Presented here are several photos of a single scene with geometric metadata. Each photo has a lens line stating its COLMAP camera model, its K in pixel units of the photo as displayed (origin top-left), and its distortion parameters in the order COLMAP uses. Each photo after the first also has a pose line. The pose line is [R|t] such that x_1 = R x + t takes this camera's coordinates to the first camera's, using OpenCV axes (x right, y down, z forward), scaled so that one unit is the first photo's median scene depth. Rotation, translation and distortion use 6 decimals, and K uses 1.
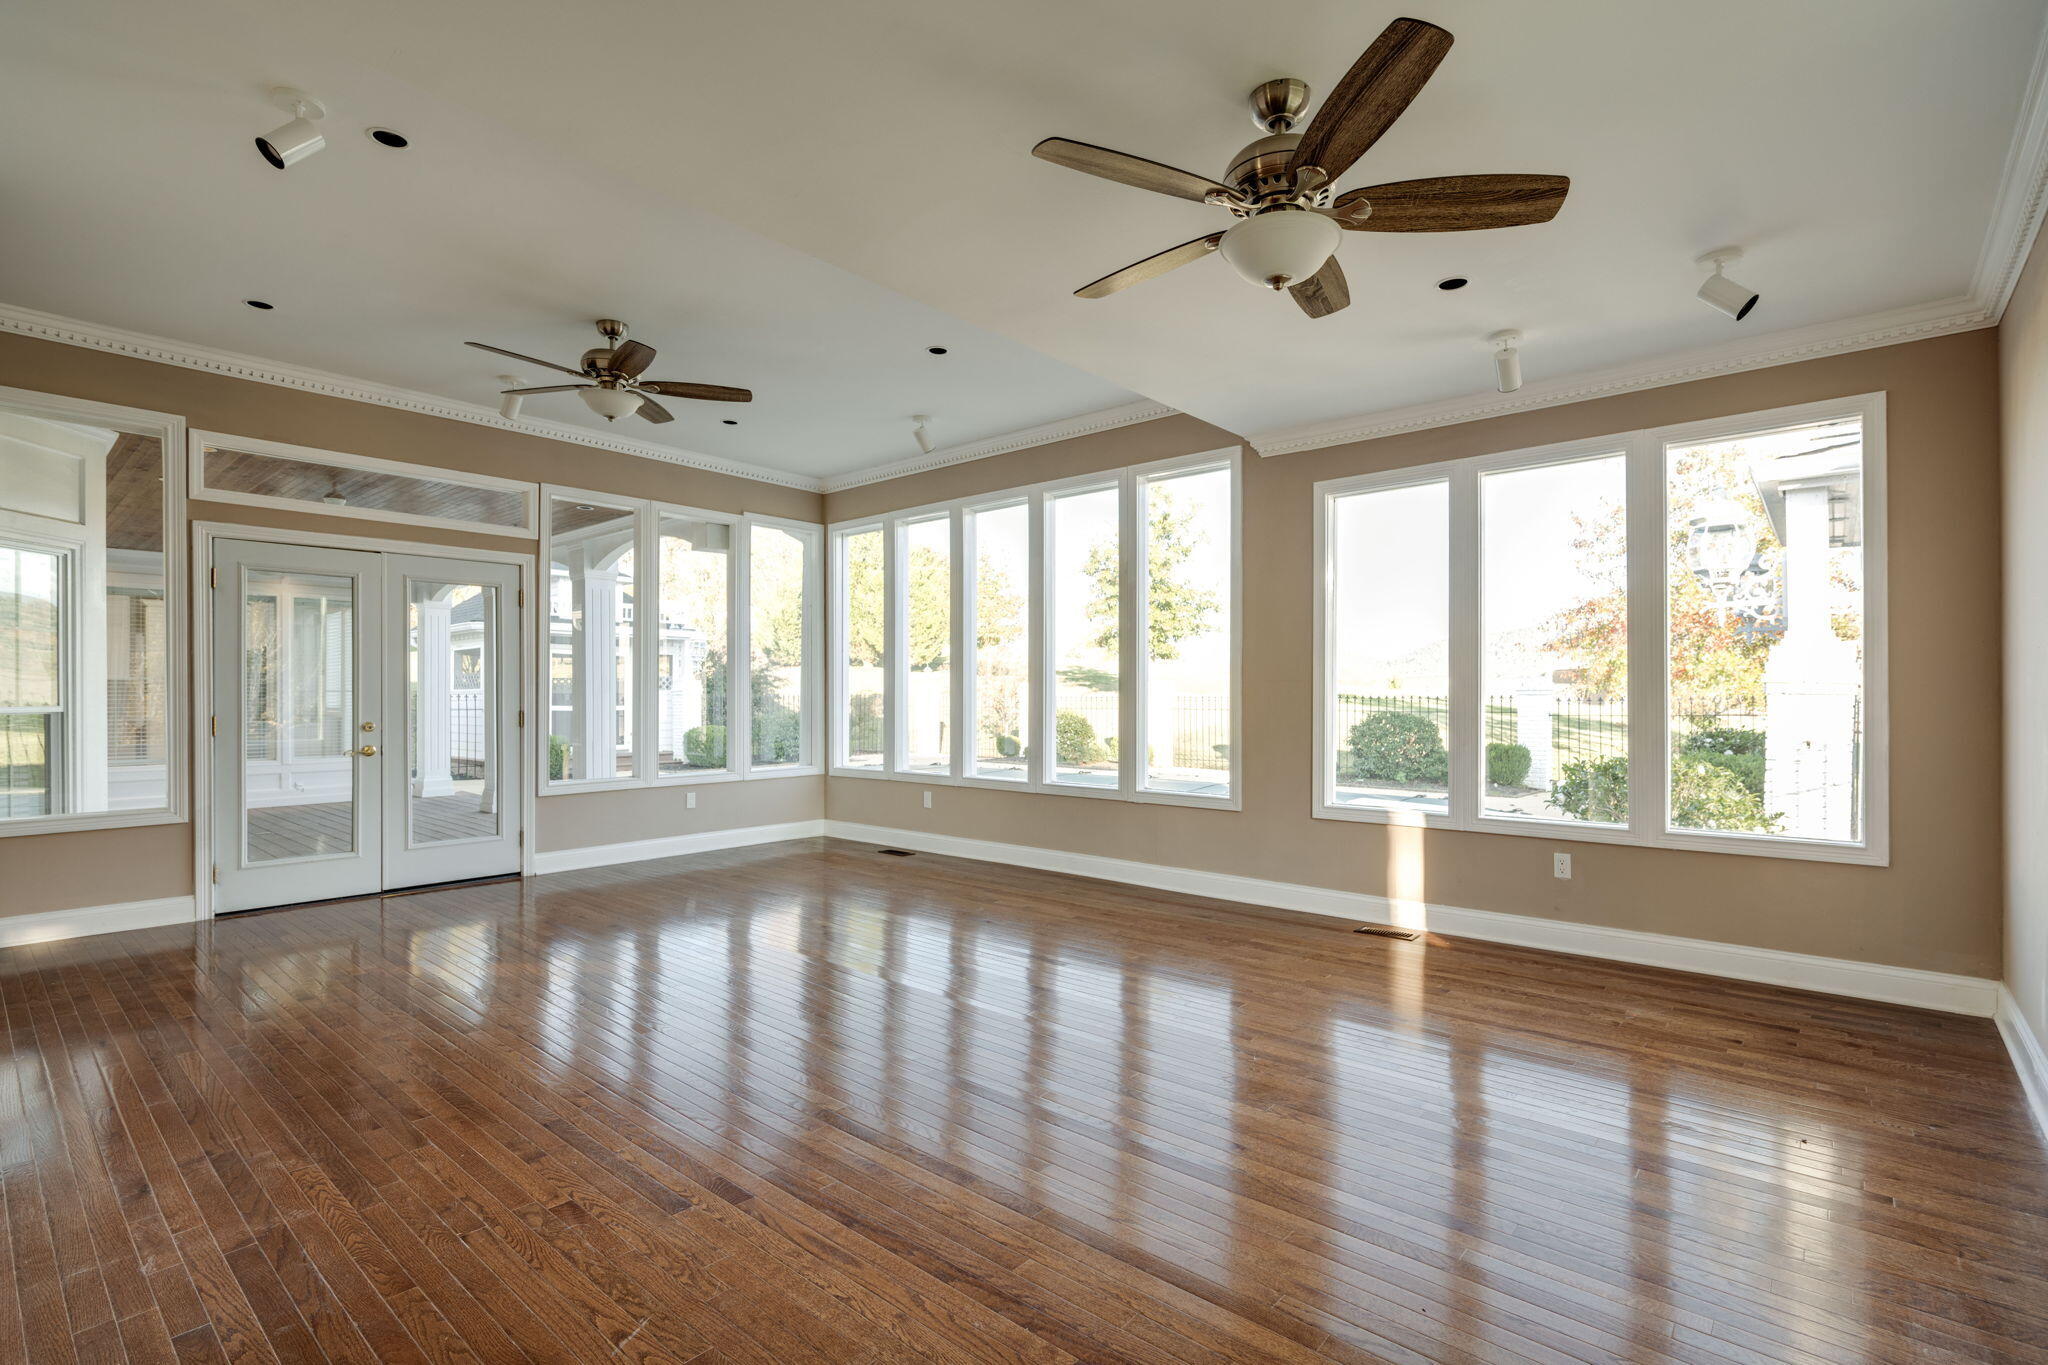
lens RADIAL K [[943.0, 0, 1045.8], [0, 943.0, 695.0], [0, 0, 1]] dist [0.001309, 0.000234]
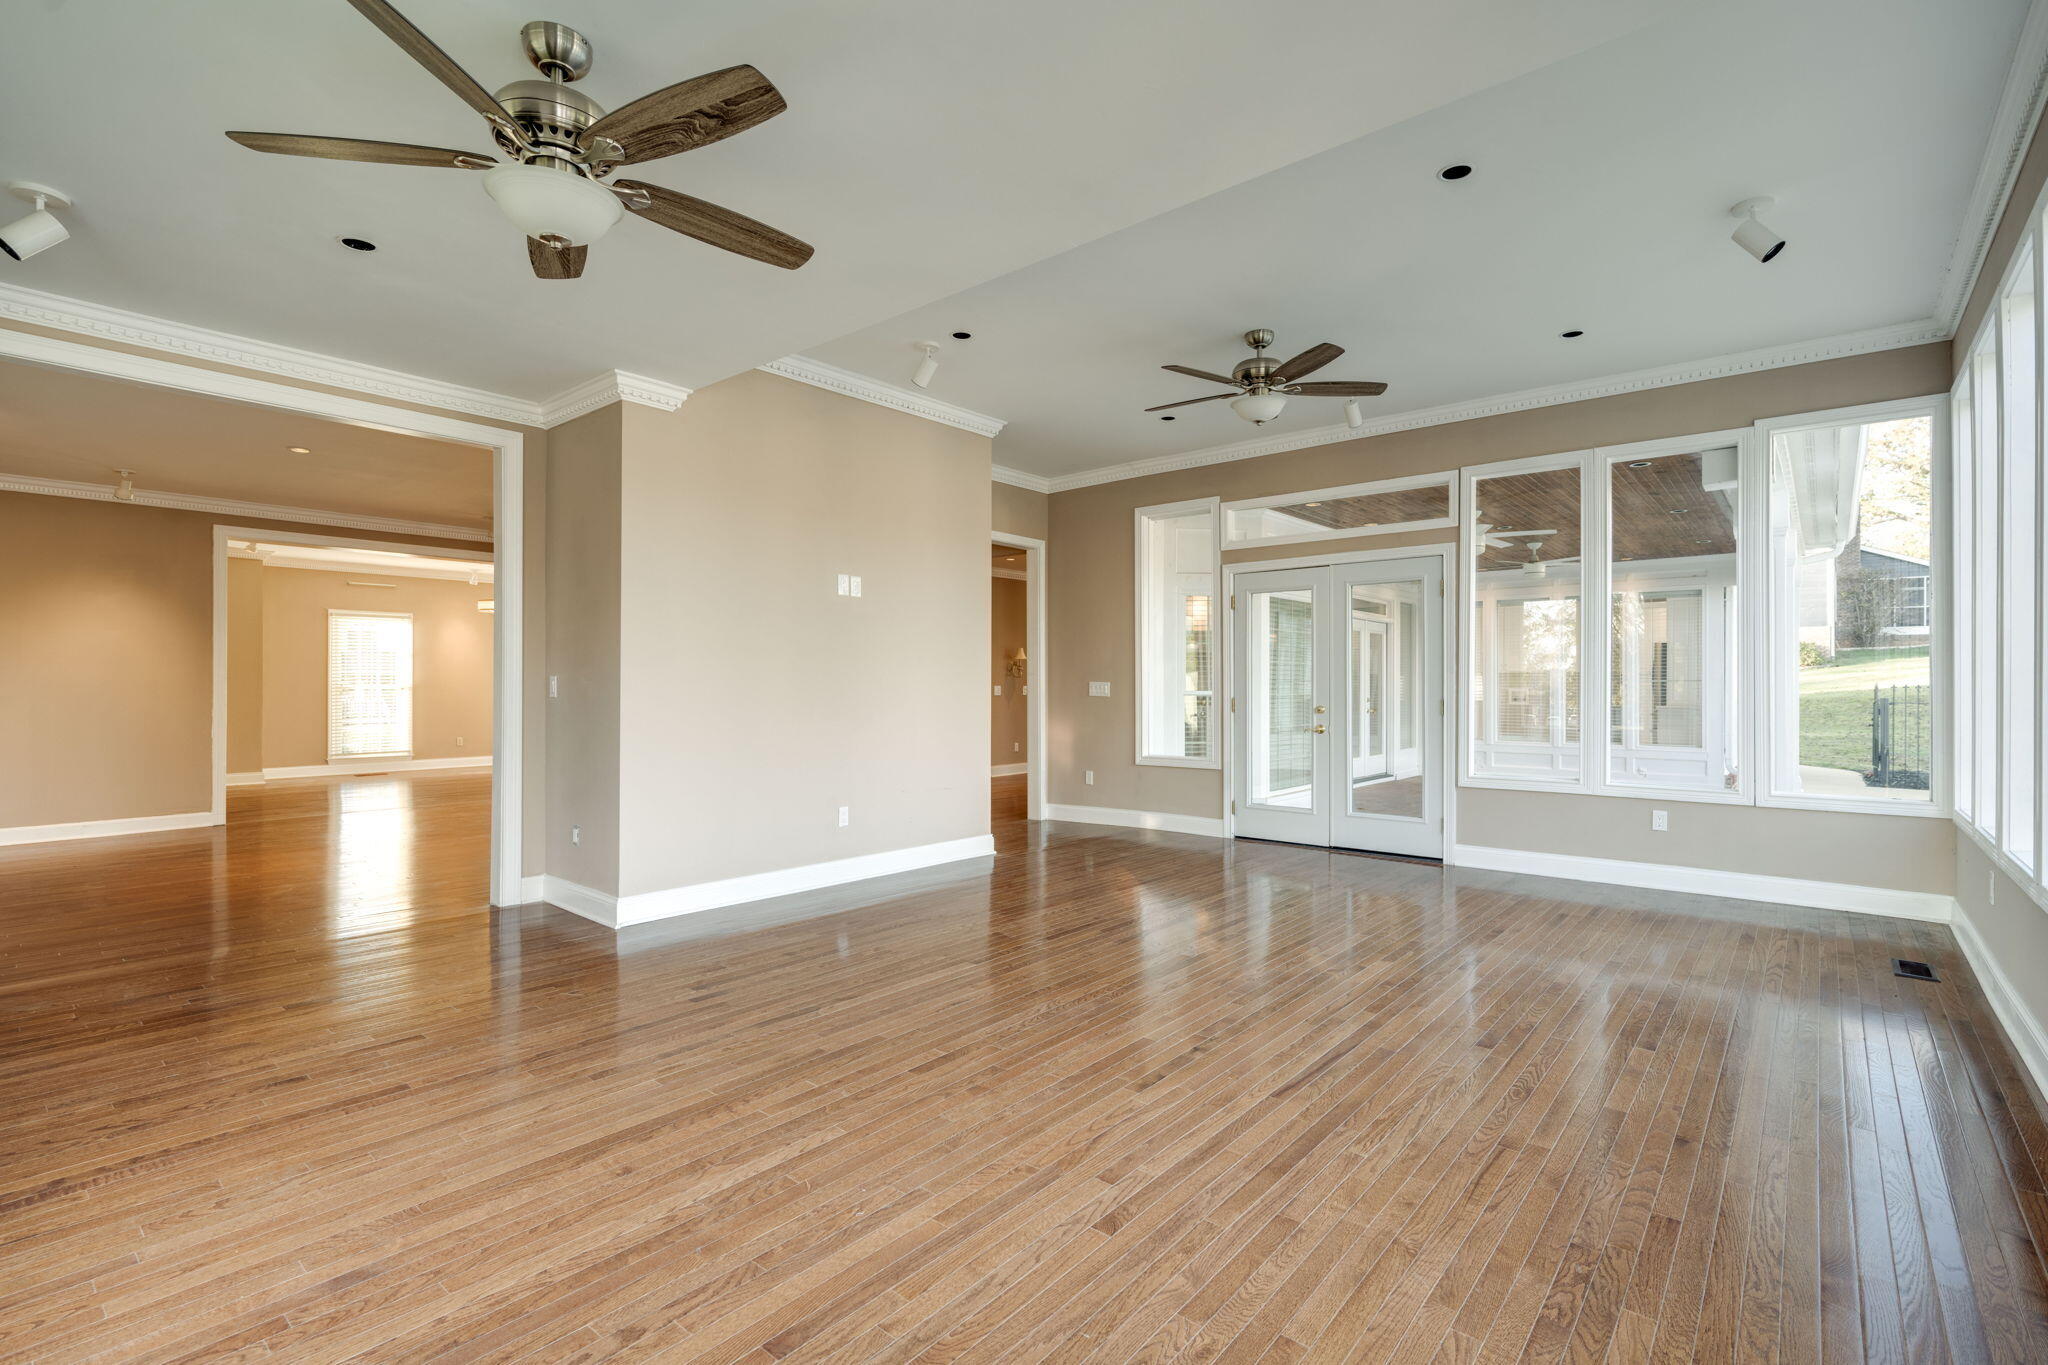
lens RADIAL K [[928.6, 0, 1024.0], [0, 928.6, 682.5], [0, 0, 1]] dist [0.000457, 0.000099]
pose [[-0.001899, -0.004023, -0.999990, 0.544729], [-0.001281, 0.999991, -0.004020, 0.004661], [0.999997, 0.001274, -0.001904, 0.689113]]
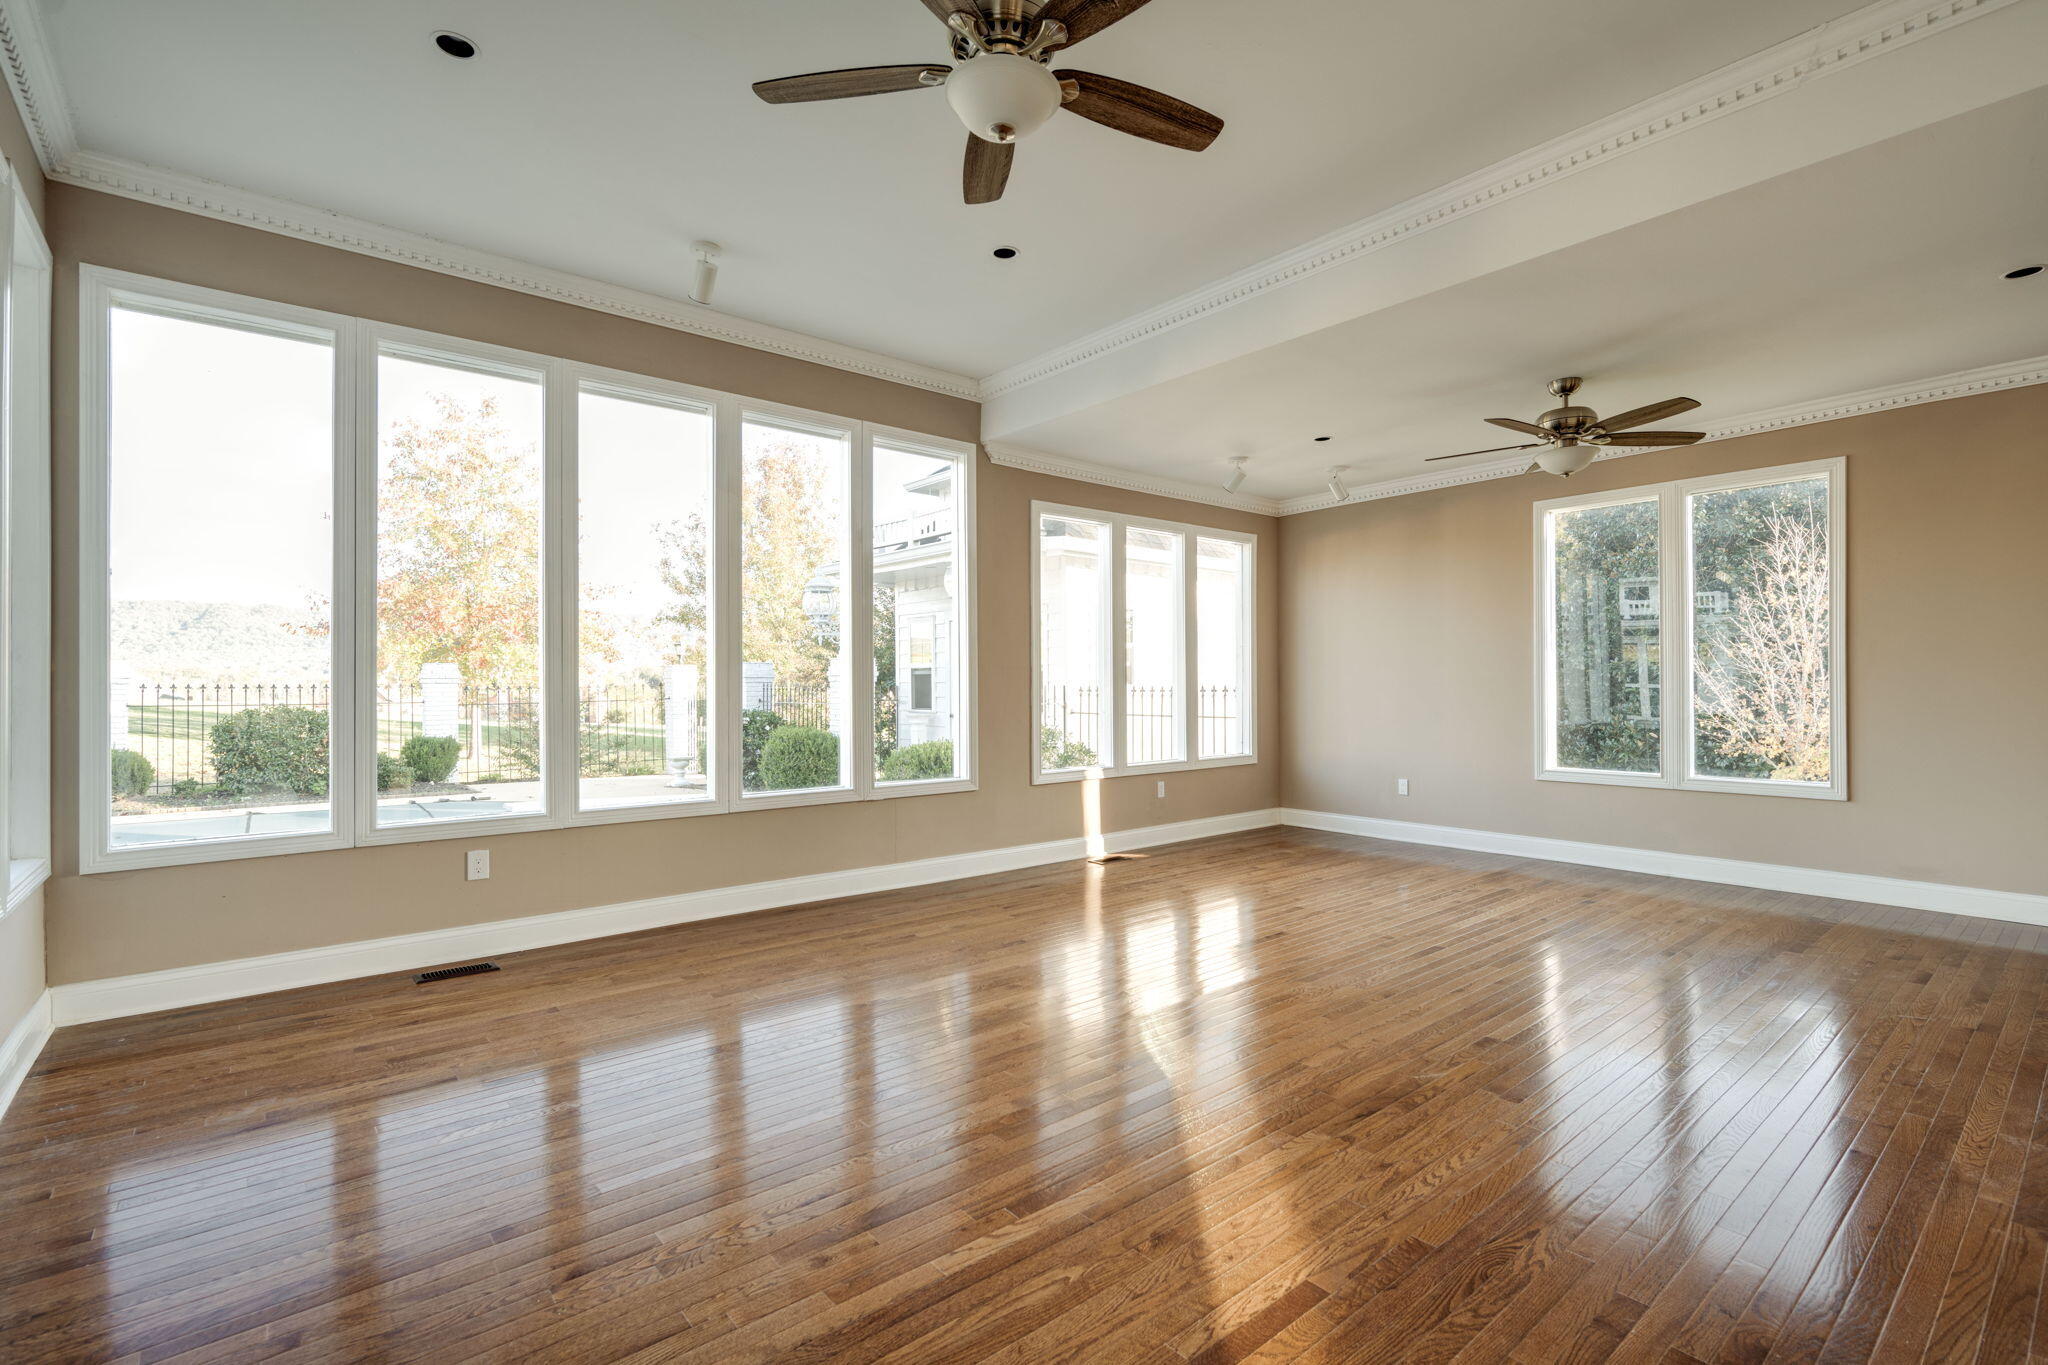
lens RADIAL K [[928.6, 0, 1024.0], [0, 928.6, 682.5], [0, 0, 1]] dist [0.000457, 0.000099]
pose [[0.175076, 0.003248, 0.984549, -0.889481], [0.003615, 0.999986, -0.003942, 0.007709], [-0.984548, 0.004249, 0.175062, 0.839078]]
